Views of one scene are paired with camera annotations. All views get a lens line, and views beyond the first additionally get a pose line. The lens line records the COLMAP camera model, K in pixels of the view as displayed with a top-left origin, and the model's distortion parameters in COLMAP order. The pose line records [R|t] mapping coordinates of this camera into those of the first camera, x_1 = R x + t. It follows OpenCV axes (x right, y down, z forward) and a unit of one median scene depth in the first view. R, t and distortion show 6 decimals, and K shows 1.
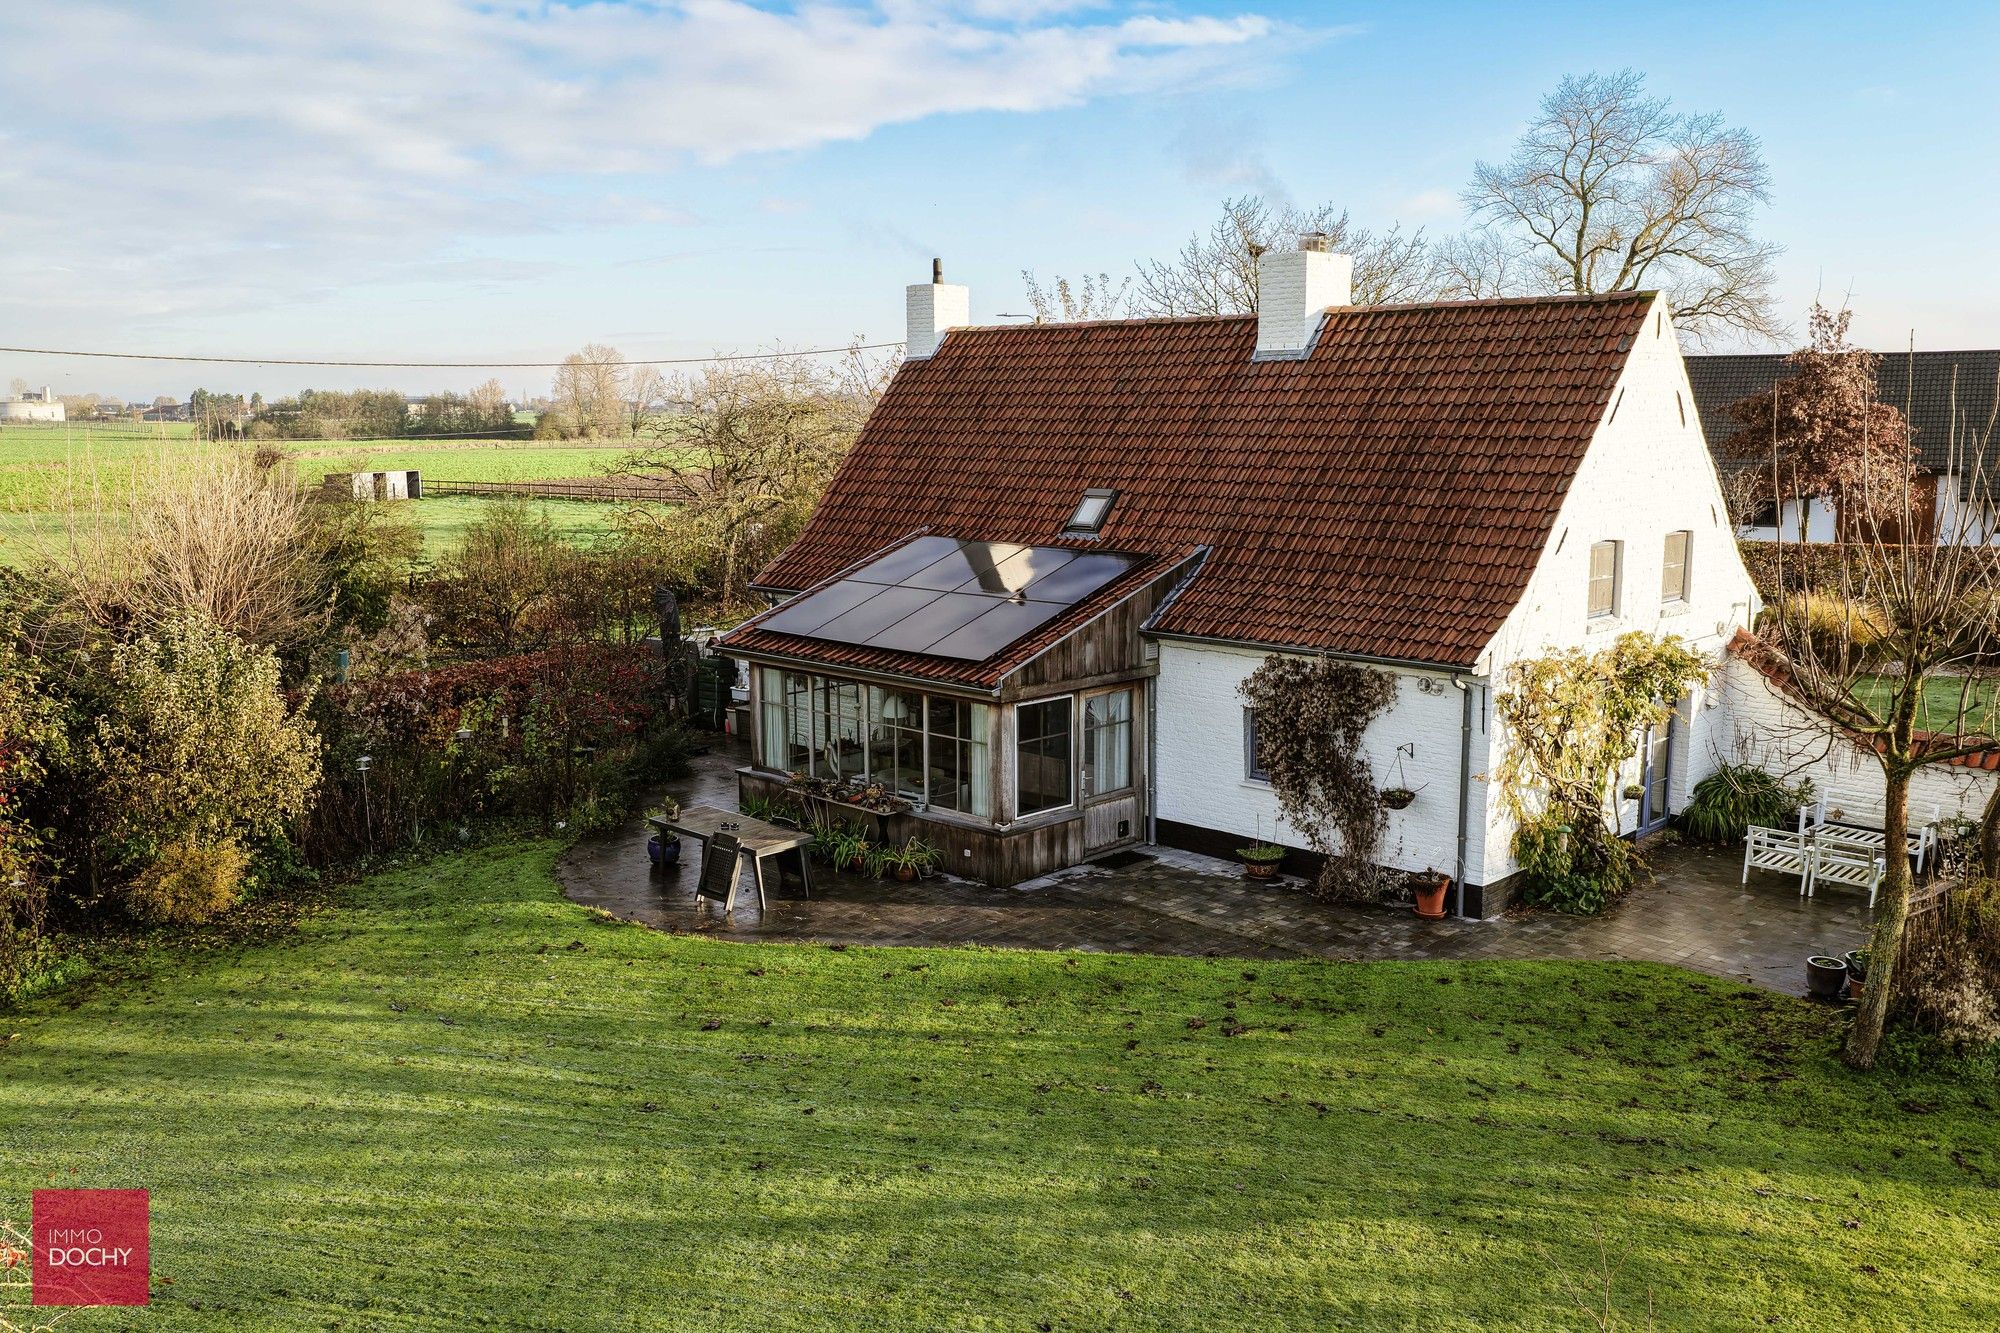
lens RADIAL K [[1668.1, 0, 1009.9], [0, 1668.1, 677.9], [0, 0, 1]] dist [-0.016926, 0.051434]
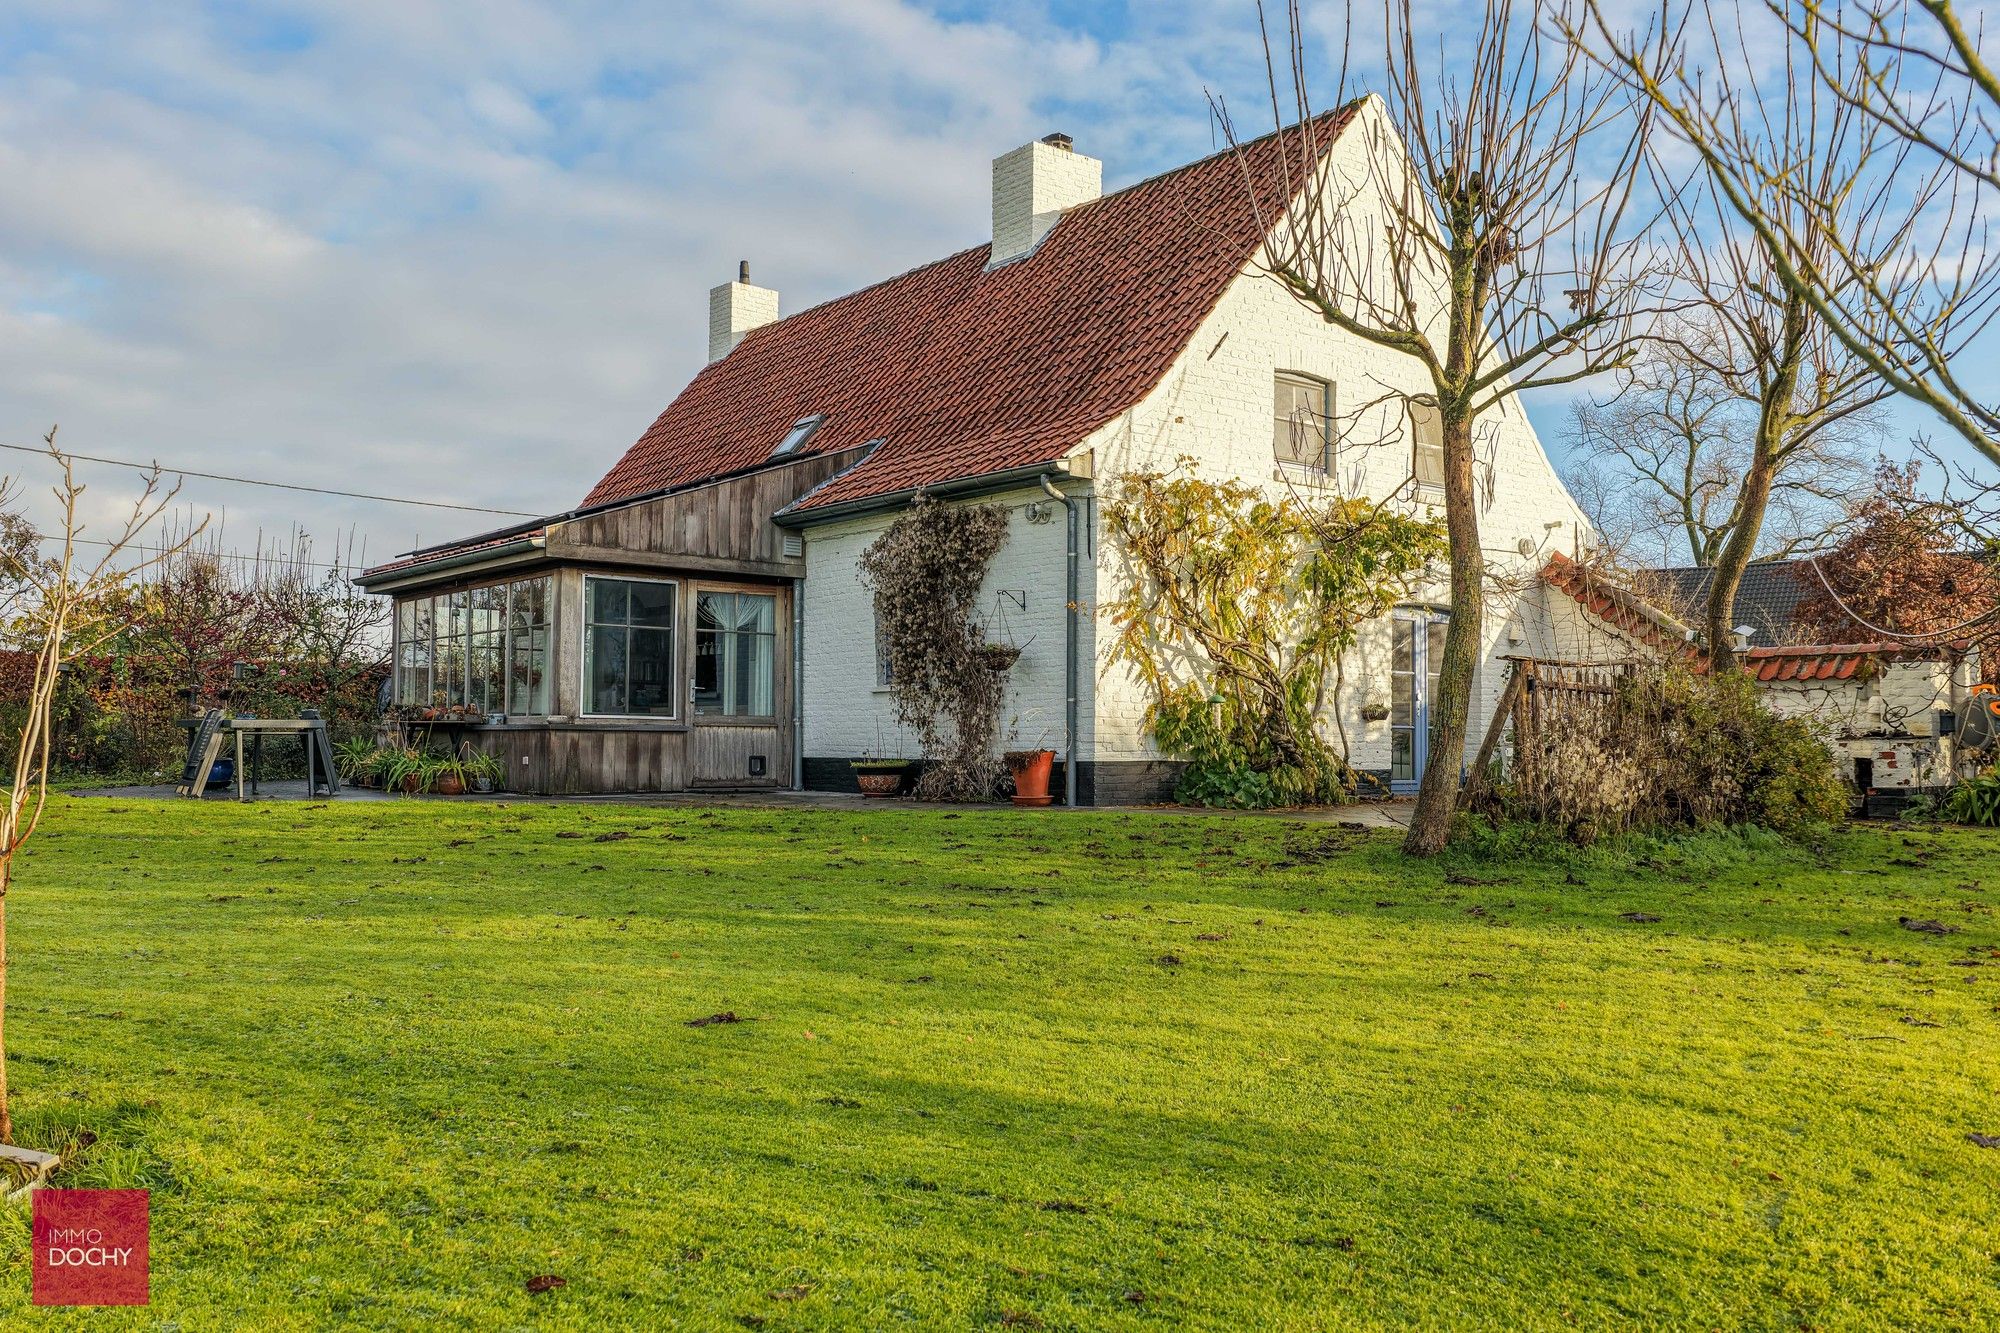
lens RADIAL K [[1645.4, 0, 999.5], [0, 1645.4, 670.1], [0, 0, 1]] dist [-0.012010, 0.044022]
pose [[0.992407, 0.008180, -0.122727, 0.292317], [-0.032216, 0.980241, -0.195168, 0.204186], [0.118706, 0.197639, 0.973061, 0.225513]]
